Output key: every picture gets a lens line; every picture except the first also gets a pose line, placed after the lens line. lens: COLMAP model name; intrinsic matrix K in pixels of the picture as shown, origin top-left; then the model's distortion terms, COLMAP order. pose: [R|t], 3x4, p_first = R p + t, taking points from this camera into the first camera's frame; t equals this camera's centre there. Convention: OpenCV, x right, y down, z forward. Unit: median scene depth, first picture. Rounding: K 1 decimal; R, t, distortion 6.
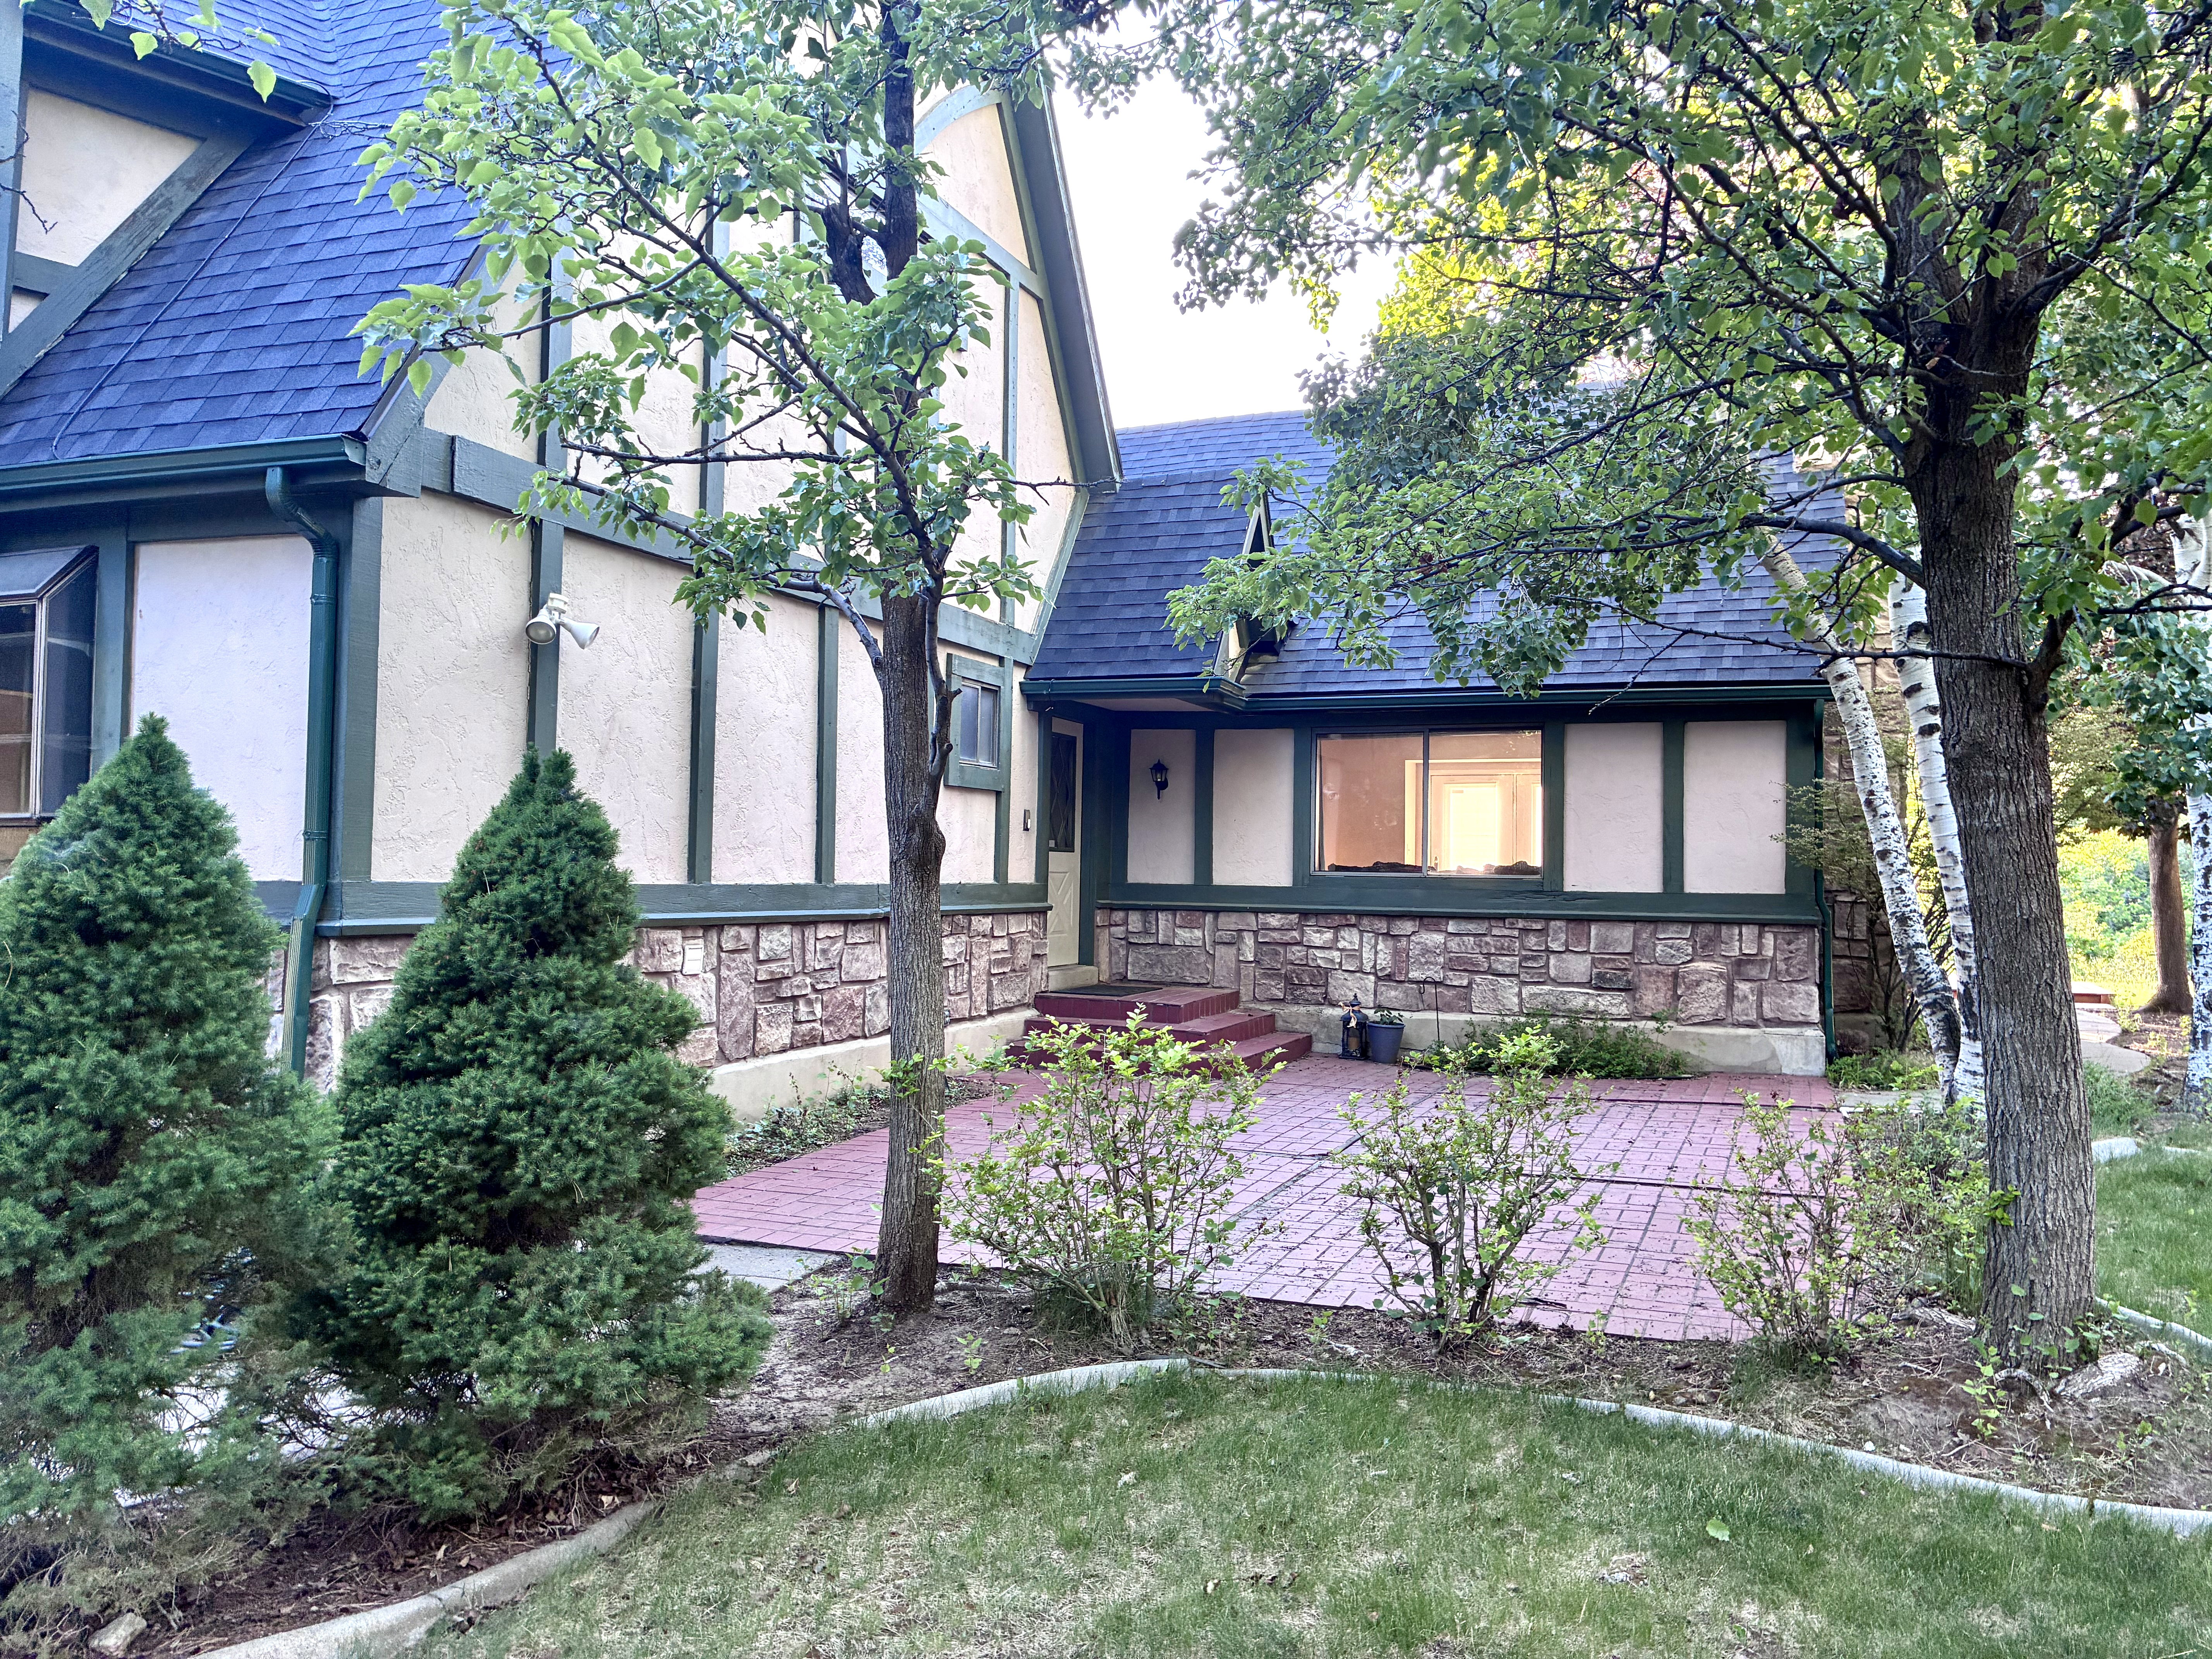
lens RADIAL K [[1666.4, 0, 1121.1], [0, 1666.4, 827.1], [0, 0, 1]] dist [0.053426, -0.072072]
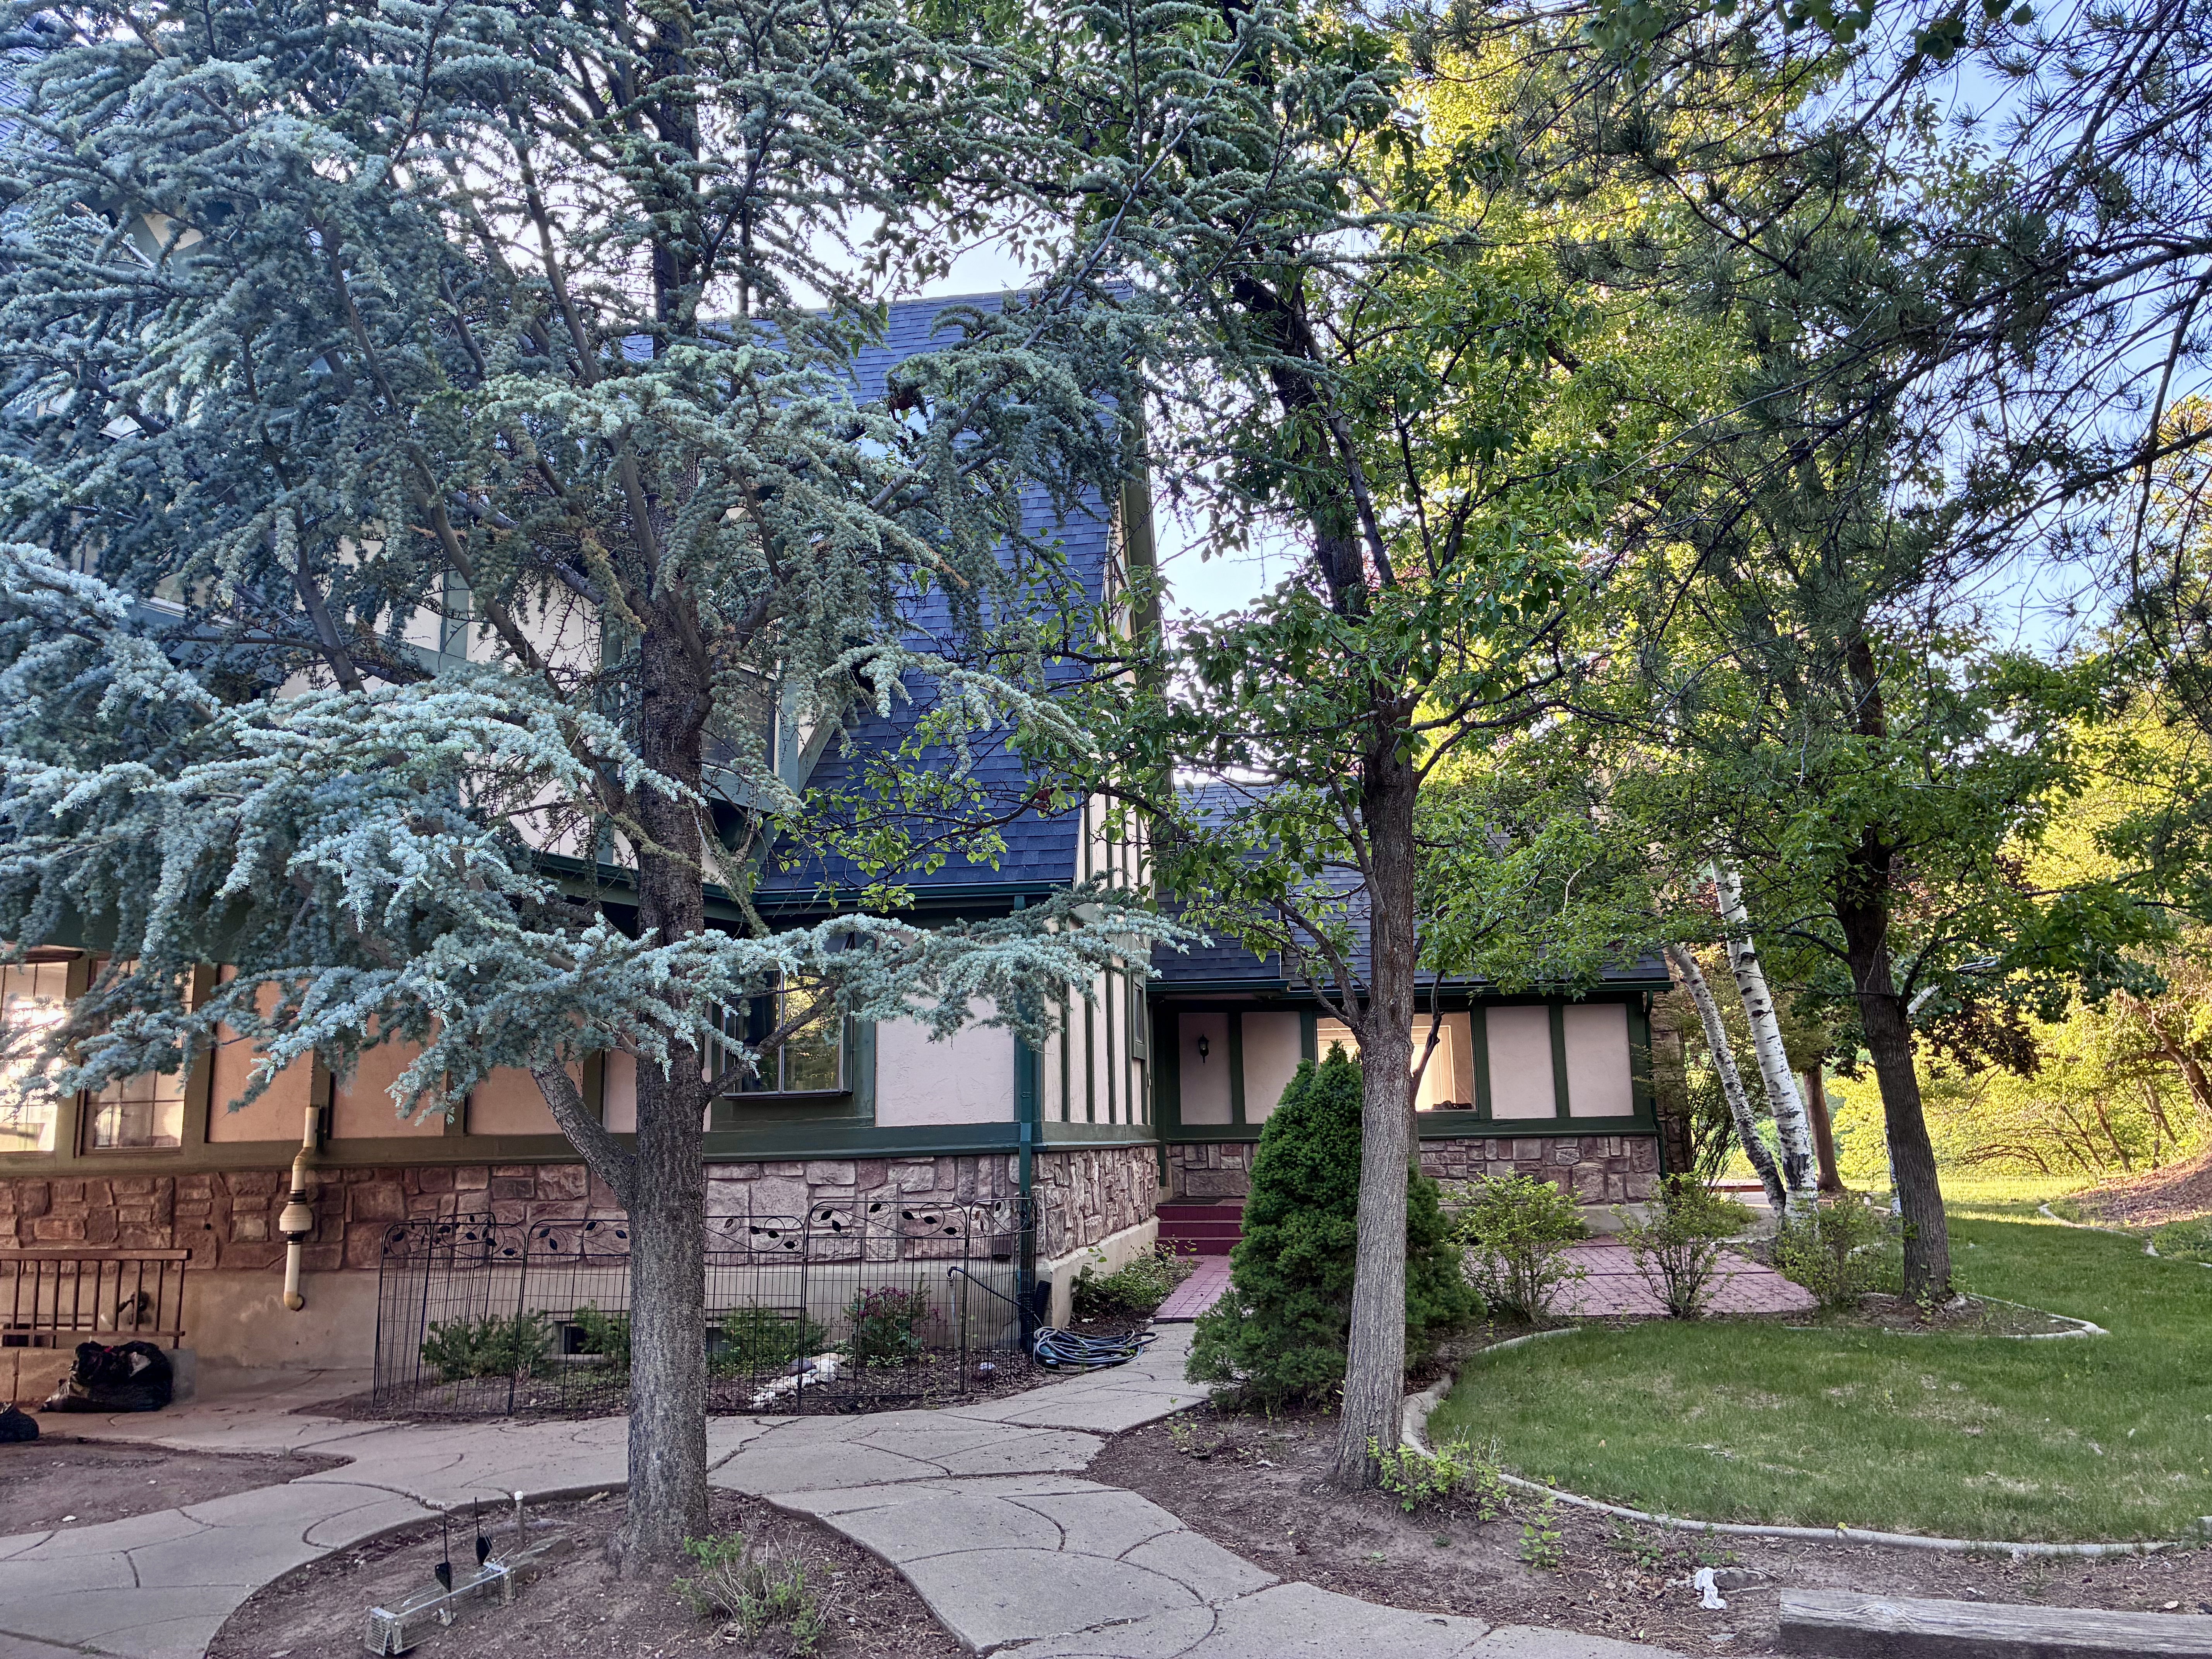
lens RADIAL K [[1666.4, 0, 1106.6], [0, 1666.4, 828.6], [0, 0, 1]] dist [0.053426, -0.072072]
pose [[0.972697, 0.006409, 0.231990, -0.438683], [0.029716, 0.987951, -0.151886, -0.001850], [-0.230169, 0.154633, 0.960787, -0.424019]]
